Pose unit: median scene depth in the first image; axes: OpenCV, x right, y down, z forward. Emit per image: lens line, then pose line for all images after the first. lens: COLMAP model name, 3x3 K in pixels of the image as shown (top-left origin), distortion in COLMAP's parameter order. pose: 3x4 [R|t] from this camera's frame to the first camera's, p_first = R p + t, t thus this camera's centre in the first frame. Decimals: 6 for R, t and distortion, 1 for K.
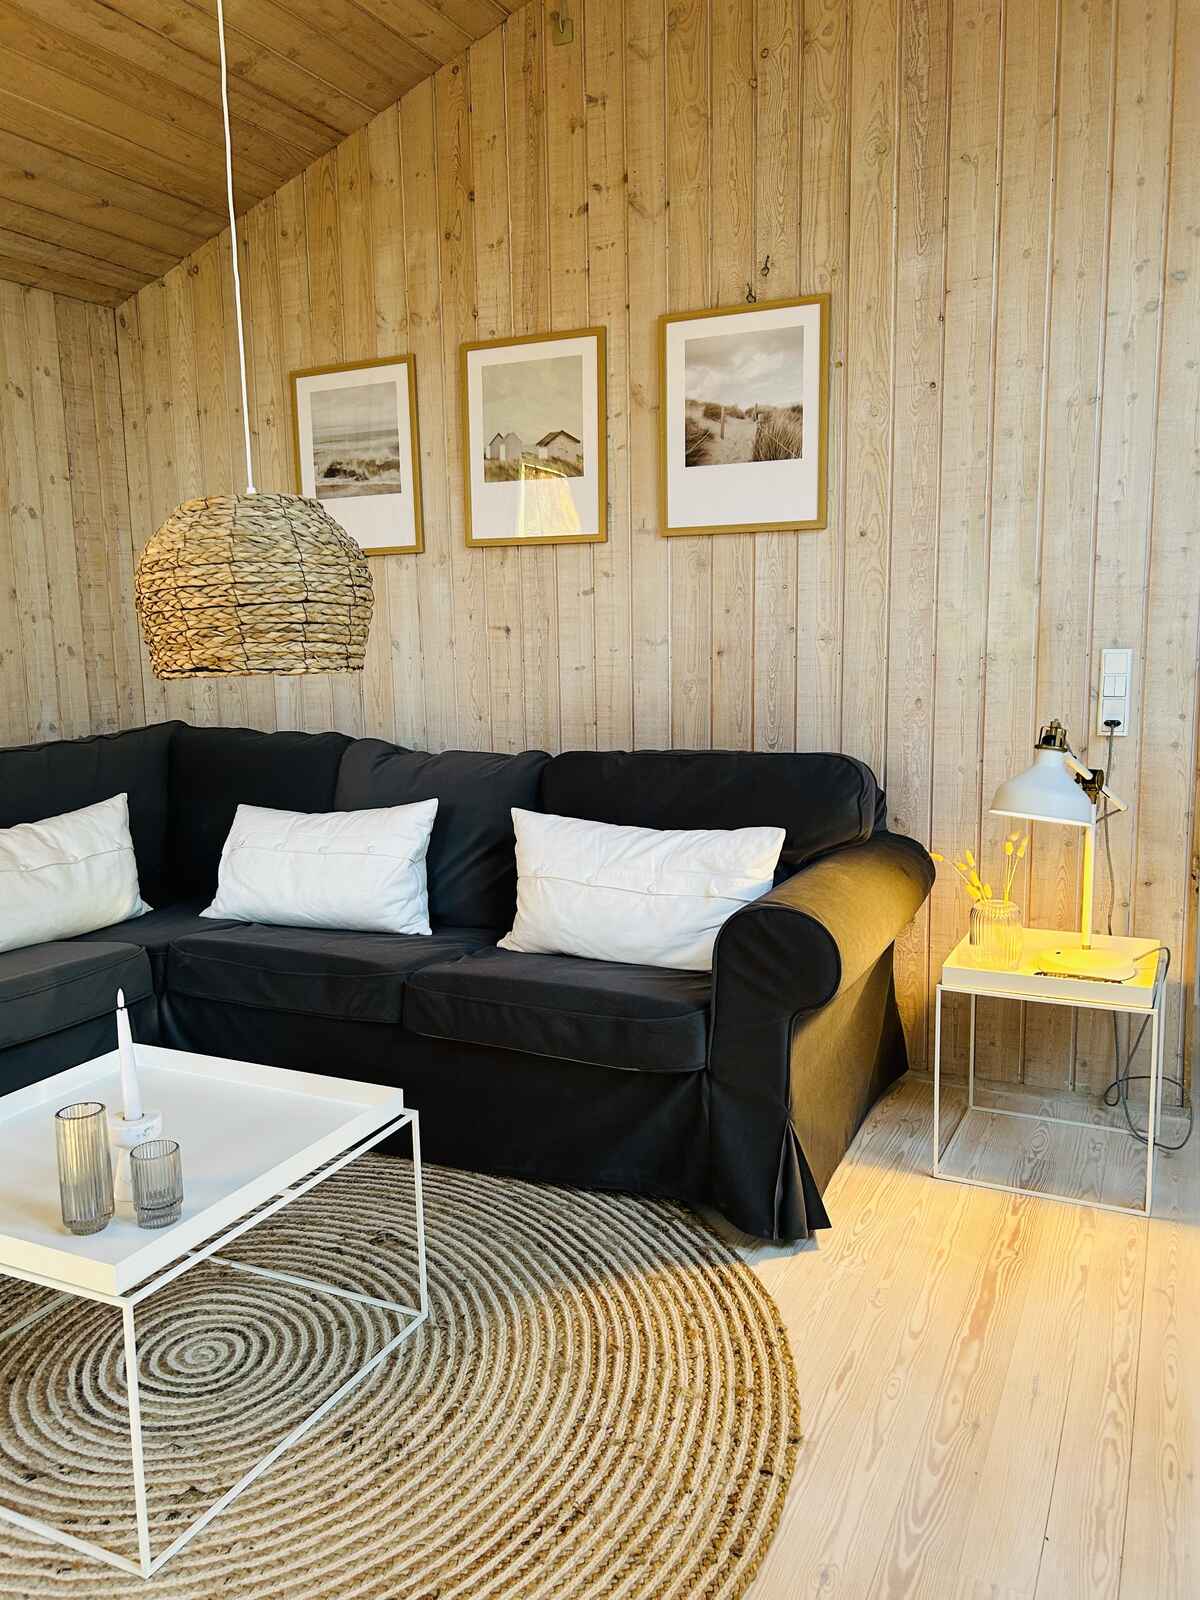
lens RADIAL K [[1228.6, 0, 602.2], [0, 1228.6, 800.1], [0, 0, 1]] dist [0.053295, -0.025145]
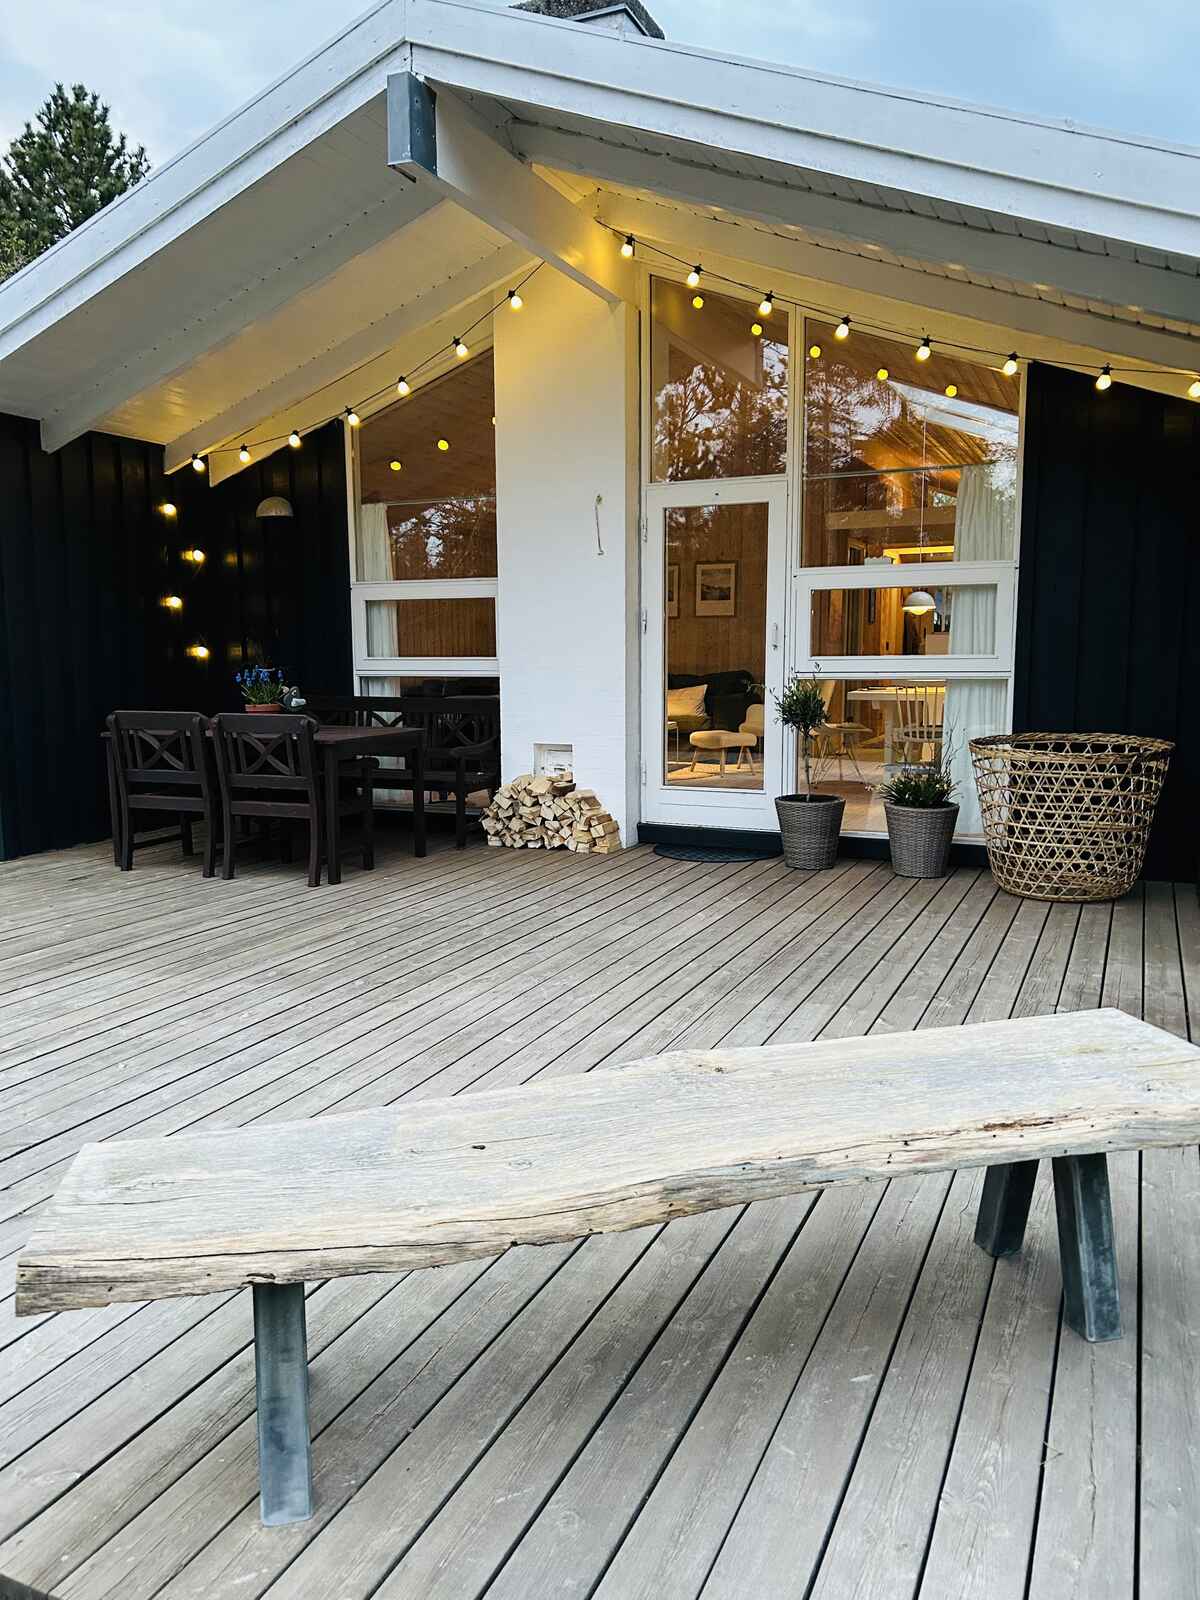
lens RADIAL K [[1228.6, 0, 600.5], [0, 1228.6, 790.4], [0, 0, 1]] dist [0.053295, -0.025145]
pose [[0.999359, 0.014119, 0.032913, -0.380283], [-0.013061, 0.999399, -0.032117, 0.472709], [-0.033346, 0.031666, 0.998942, -2.940829]]
